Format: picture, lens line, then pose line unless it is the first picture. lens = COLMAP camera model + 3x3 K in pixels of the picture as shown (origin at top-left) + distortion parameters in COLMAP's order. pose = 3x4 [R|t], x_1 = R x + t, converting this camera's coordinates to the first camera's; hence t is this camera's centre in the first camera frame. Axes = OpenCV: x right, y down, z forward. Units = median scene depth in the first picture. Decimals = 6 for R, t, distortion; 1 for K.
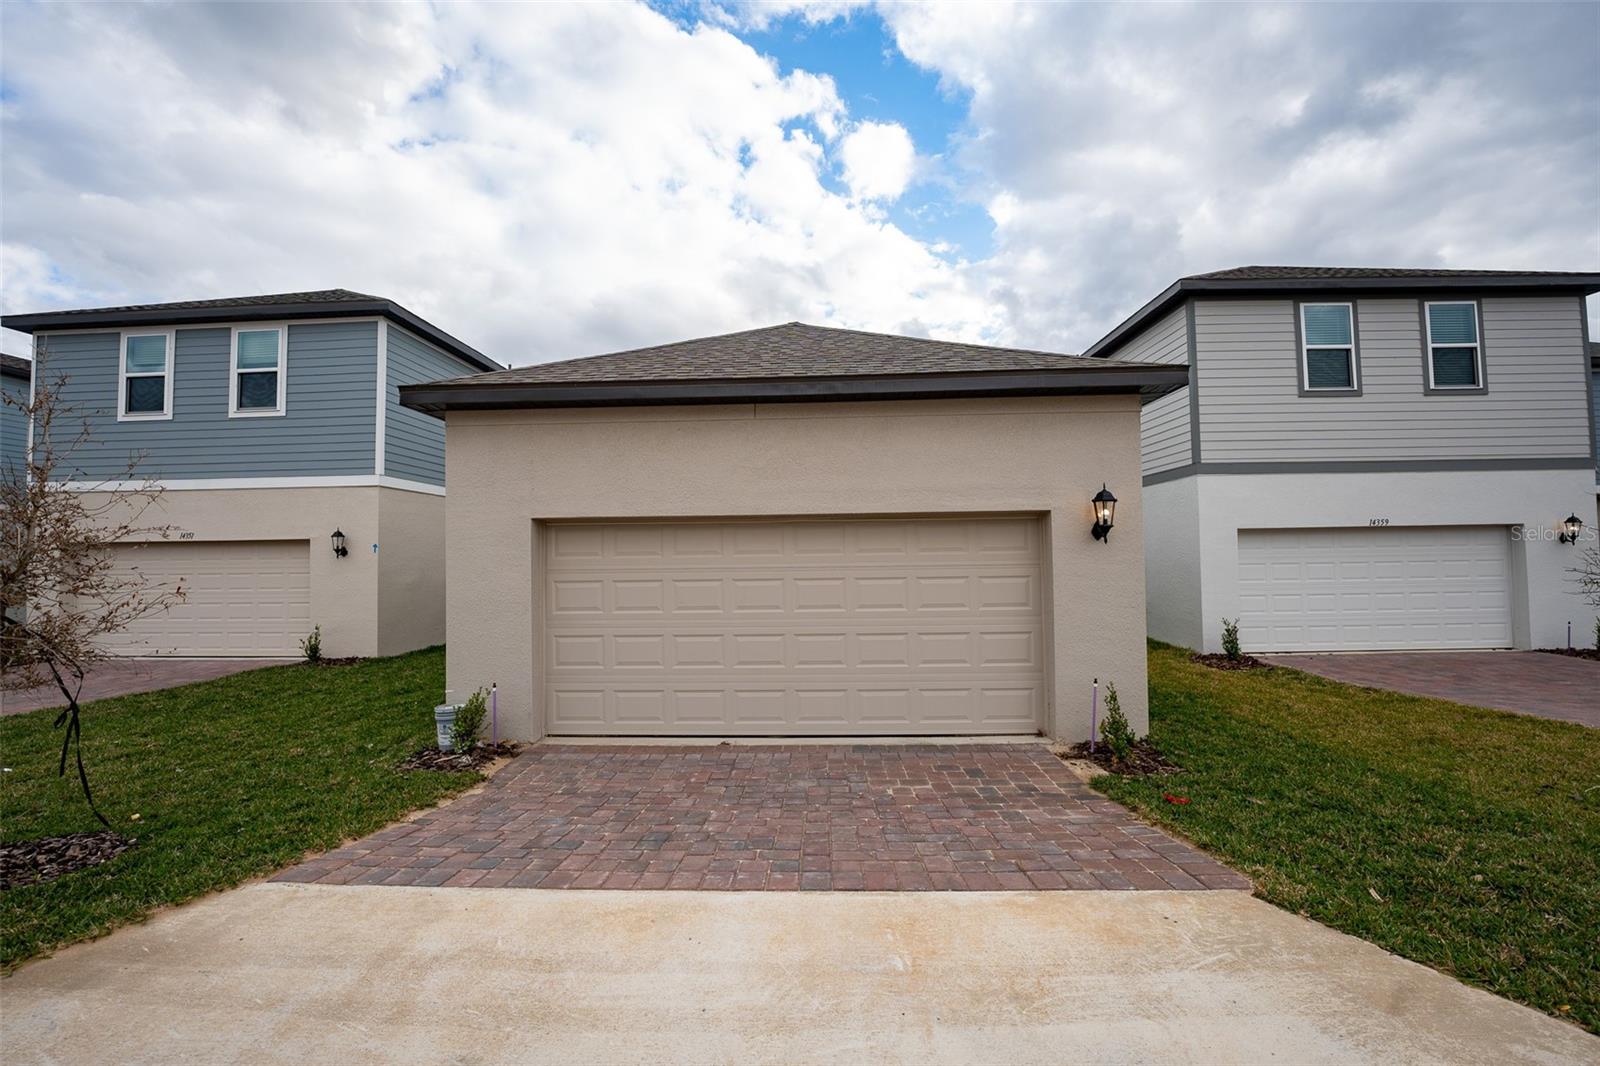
lens RADIAL K [[643.0, 0, 781.8], [0, 643.0, 526.8], [0, 0, 1]] dist [-0.022795, 0.000327]
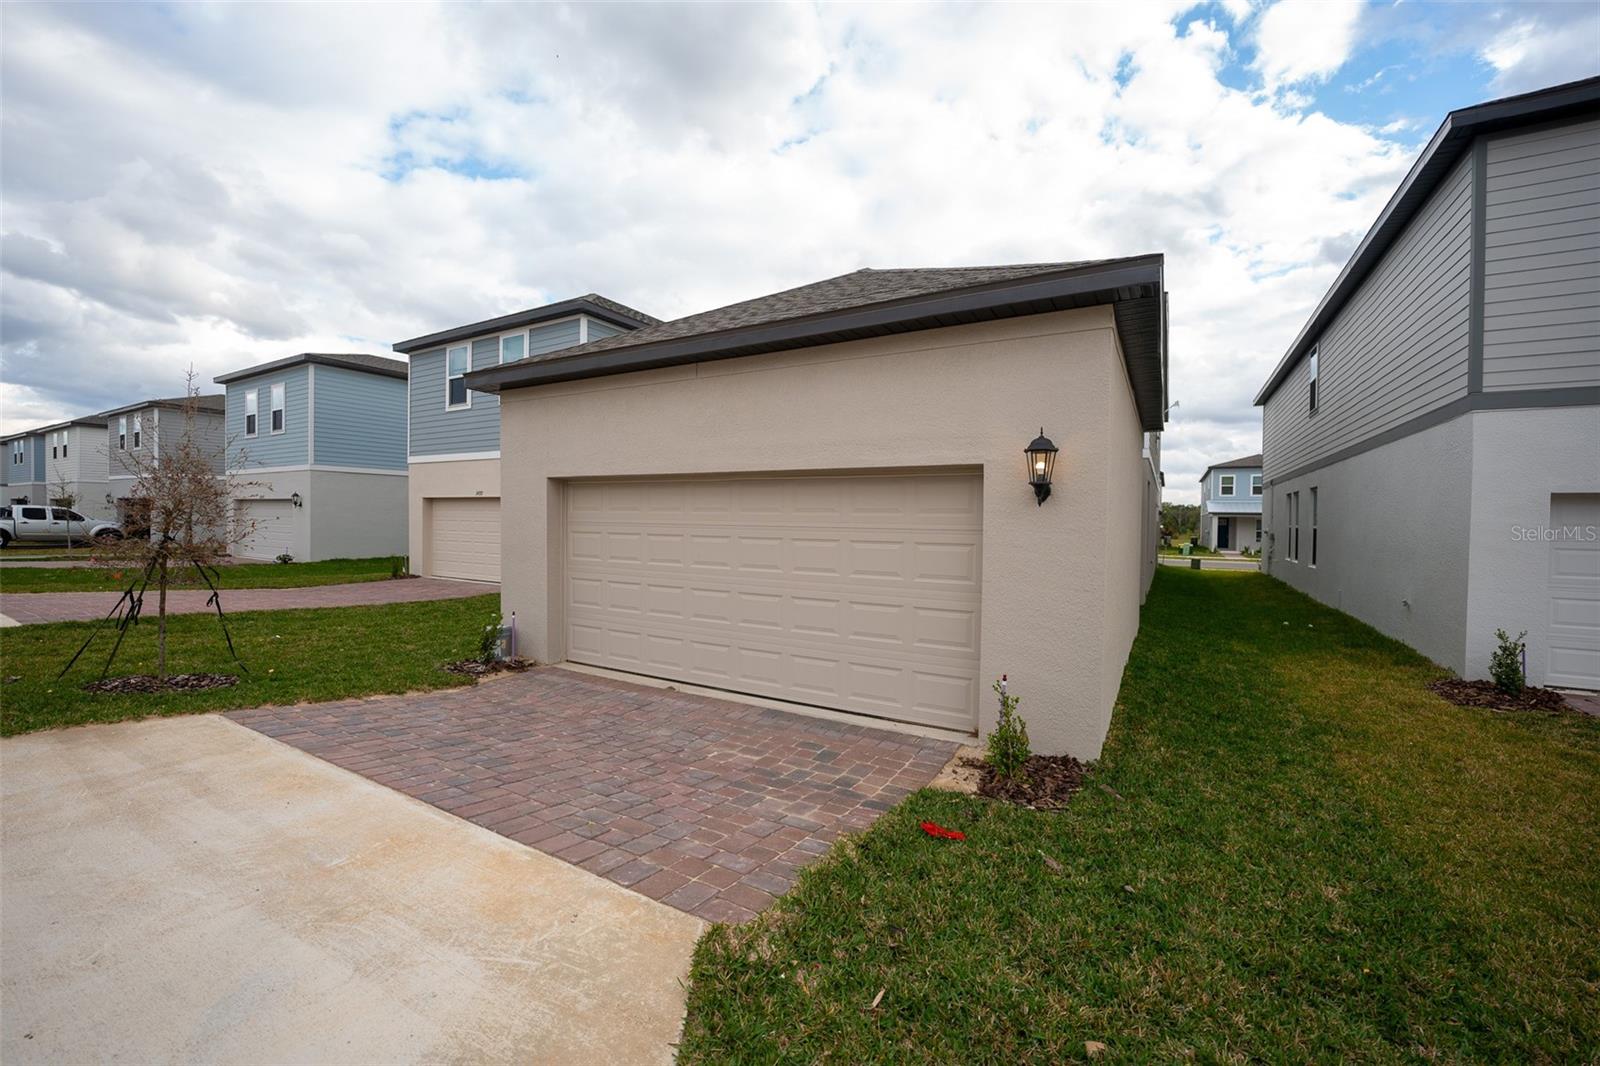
lens RADIAL K [[643.0, 0, 815.1], [0, 643.0, 529.0], [0, 0, 1]] dist [-0.022795, 0.000327]
pose [[0.886396, 0.032871, -0.461759, 0.616809], [-0.005431, 0.998146, 0.060629, 0.008049], [0.462896, -0.051233, 0.884931, 0.183072]]
